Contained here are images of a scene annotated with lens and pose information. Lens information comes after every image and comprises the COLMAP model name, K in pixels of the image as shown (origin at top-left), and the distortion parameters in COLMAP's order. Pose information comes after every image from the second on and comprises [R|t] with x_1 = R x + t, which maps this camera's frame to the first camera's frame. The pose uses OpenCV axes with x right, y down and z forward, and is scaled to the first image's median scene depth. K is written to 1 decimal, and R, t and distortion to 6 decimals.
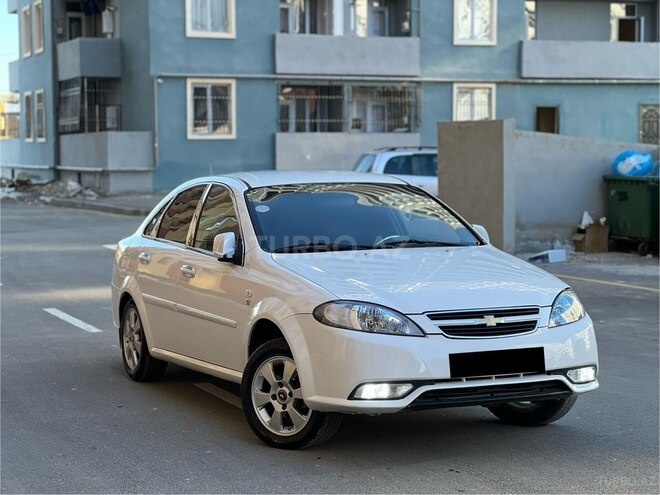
lens RADIAL K [[1436.5, 0, 319.7], [0, 1436.5, 247.9], [0, 0, 1]] dist [-0.073927, 3.806501]
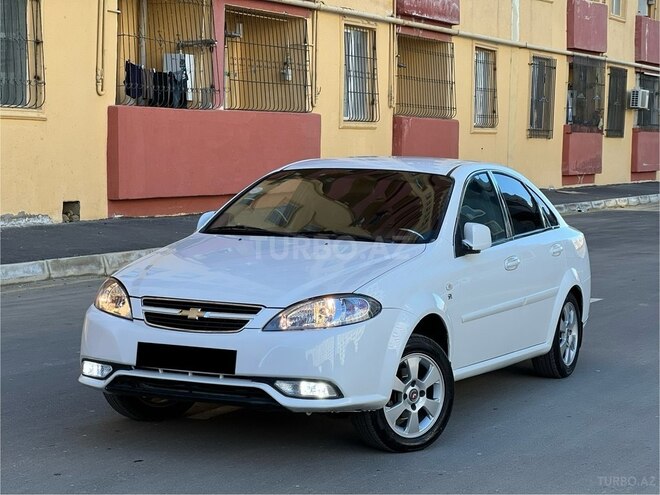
lens RADIAL K [[1436.5, 0, 319.7], [0, 1436.5, 247.9], [0, 0, 1]] dist [-0.073927, 3.806501]
pose [[0.689494, 0.073984, -0.720503, 0.846122], [-0.076775, 0.996630, 0.028867, -0.025586], [0.720211, 0.035413, 0.692851, 0.402286]]
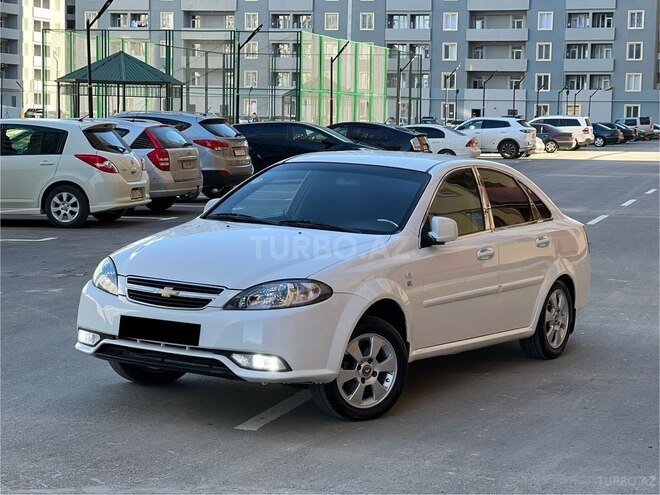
lens RADIAL K [[1432.8, 0, 330.0], [0, 1432.8, 247.5], [0, 0, 1]] dist [0.077852, 1.865500]
pose [[0.604367, 0.110982, -0.788938, 1.029873], [-0.101996, 0.992880, 0.061537, -0.060526], [0.790150, 0.043278, 0.611383, 0.435046]]
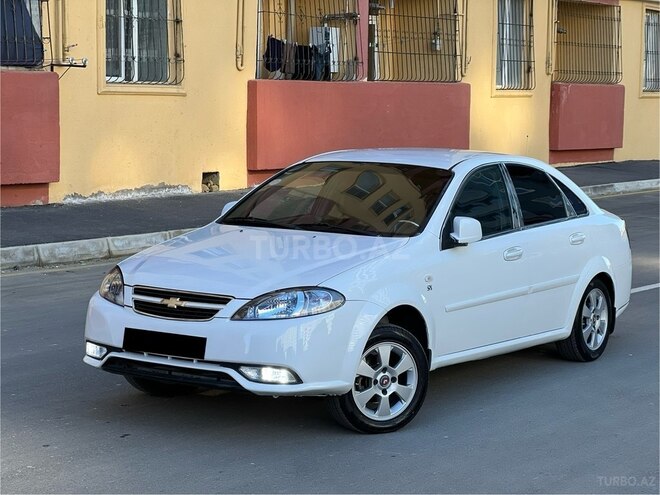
lens RADIAL K [[1432.8, 0, 330.0], [0, 1432.8, 247.5], [0, 0, 1]] dist [0.077852, 1.865500]
pose [[0.569180, 0.105618, -0.815401, 1.011736], [-0.079687, 0.994133, 0.073145, -0.072317], [0.818342, 0.023344, 0.574257, 0.496559]]
